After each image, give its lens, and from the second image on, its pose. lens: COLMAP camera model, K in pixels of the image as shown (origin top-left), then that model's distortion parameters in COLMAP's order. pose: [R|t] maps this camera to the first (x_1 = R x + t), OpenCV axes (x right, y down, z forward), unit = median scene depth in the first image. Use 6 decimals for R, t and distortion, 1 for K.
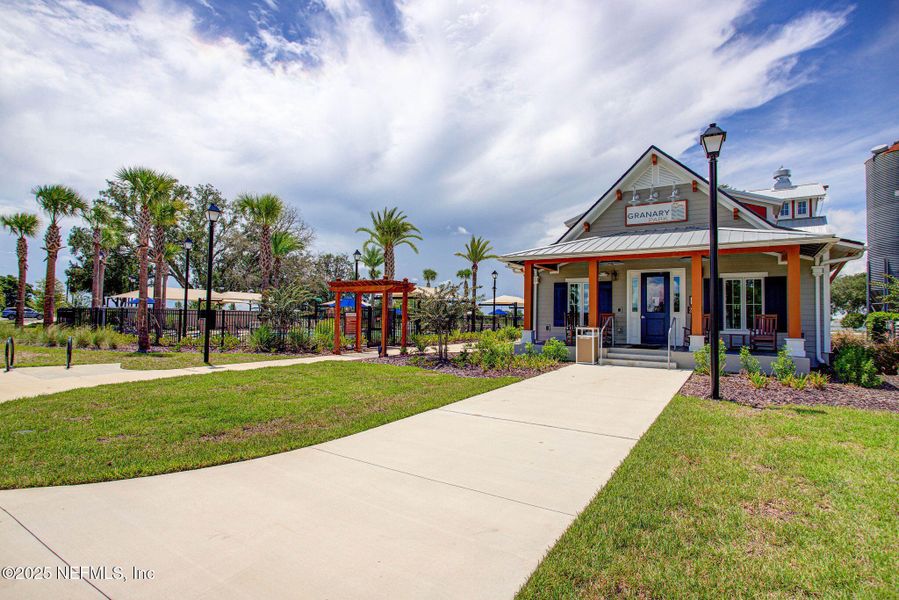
lens RADIAL K [[462.2, 0, 446.2], [0, 462.2, 299.4], [0, 0, 1]] dist [-0.014171, 0.002324]
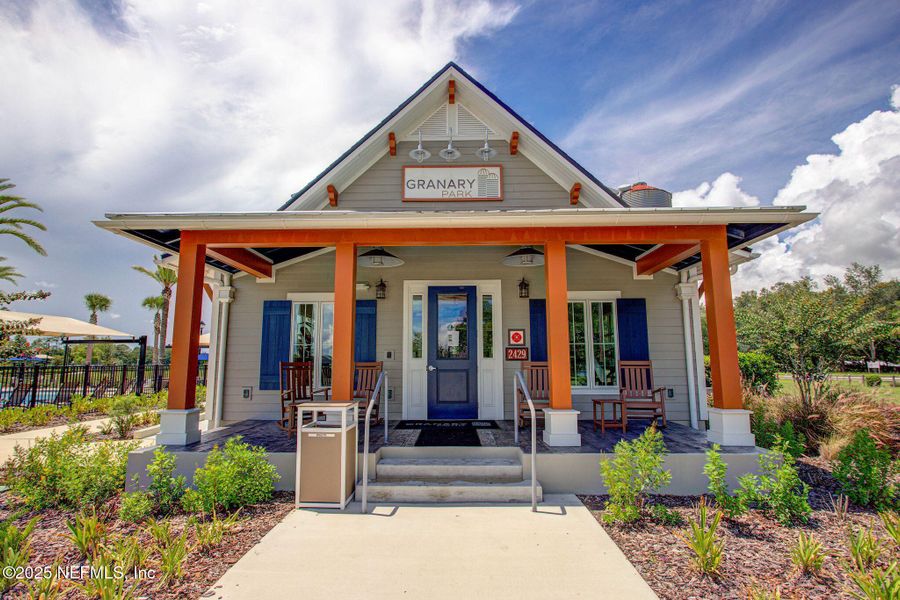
lens RADIAL K [[462.8, 0, 446.7], [0, 462.8, 299.4], [0, 0, 1]] dist [-0.014171, 0.002324]
pose [[0.854471, 0.050204, 0.517068, 0.152361], [-0.002553, 0.995713, -0.092459, 0.008385], [-0.519493, 0.077683, 0.850936, 0.502598]]
